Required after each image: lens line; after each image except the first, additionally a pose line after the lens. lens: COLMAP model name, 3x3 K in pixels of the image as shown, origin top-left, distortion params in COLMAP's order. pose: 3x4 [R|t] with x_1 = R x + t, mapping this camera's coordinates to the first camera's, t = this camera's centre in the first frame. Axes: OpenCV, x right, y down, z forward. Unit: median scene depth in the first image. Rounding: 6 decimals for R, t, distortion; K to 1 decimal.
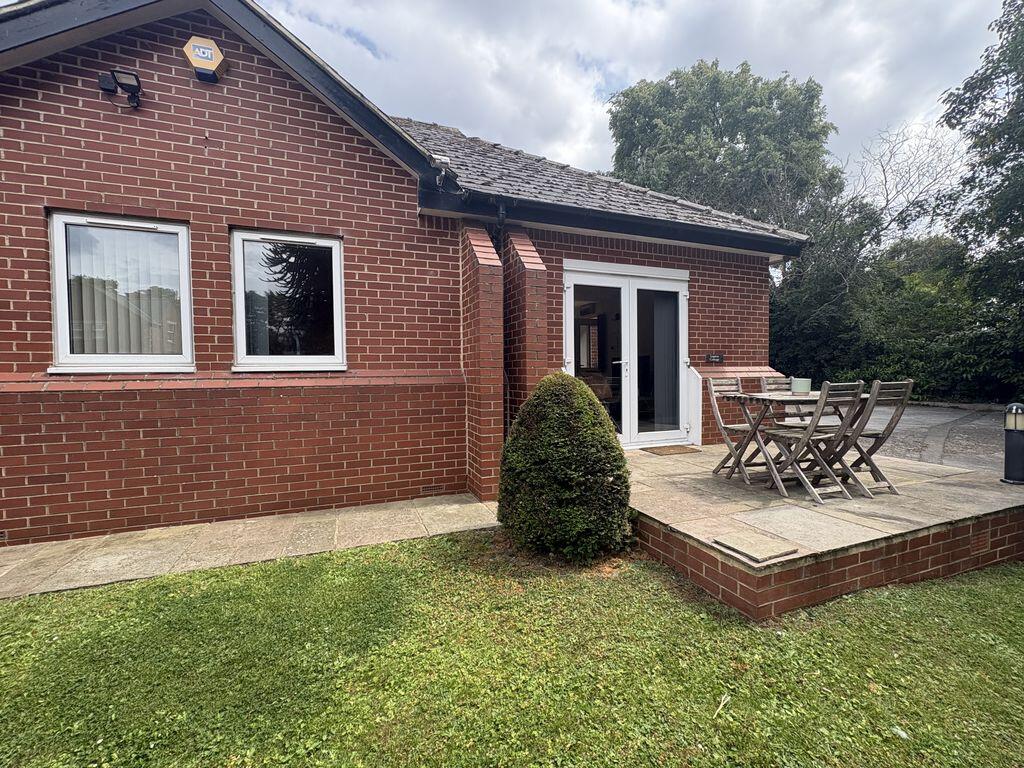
lens RADIAL K [[437.0, 0, 506.6], [0, 437.0, 382.1], [0, 0, 1]] dist [-0.000598, 0.000034]
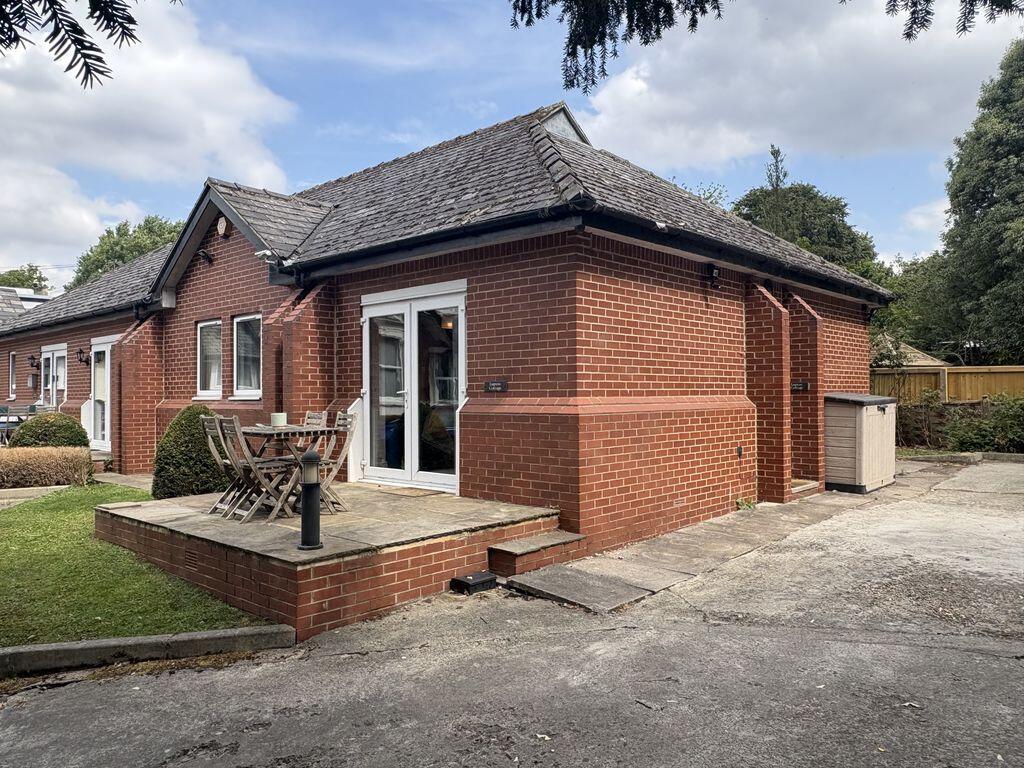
lens RADIAL K [[739.8, 0, 519.4], [0, 739.8, 385.3], [0, 0, 1]] dist [-0.012876, 0.001753]
pose [[0.449696, -0.009968, -0.893126, 1.906156], [-0.026085, 0.999365, -0.024288, -0.031211], [0.892801, 0.034219, 0.449150, 0.543213]]
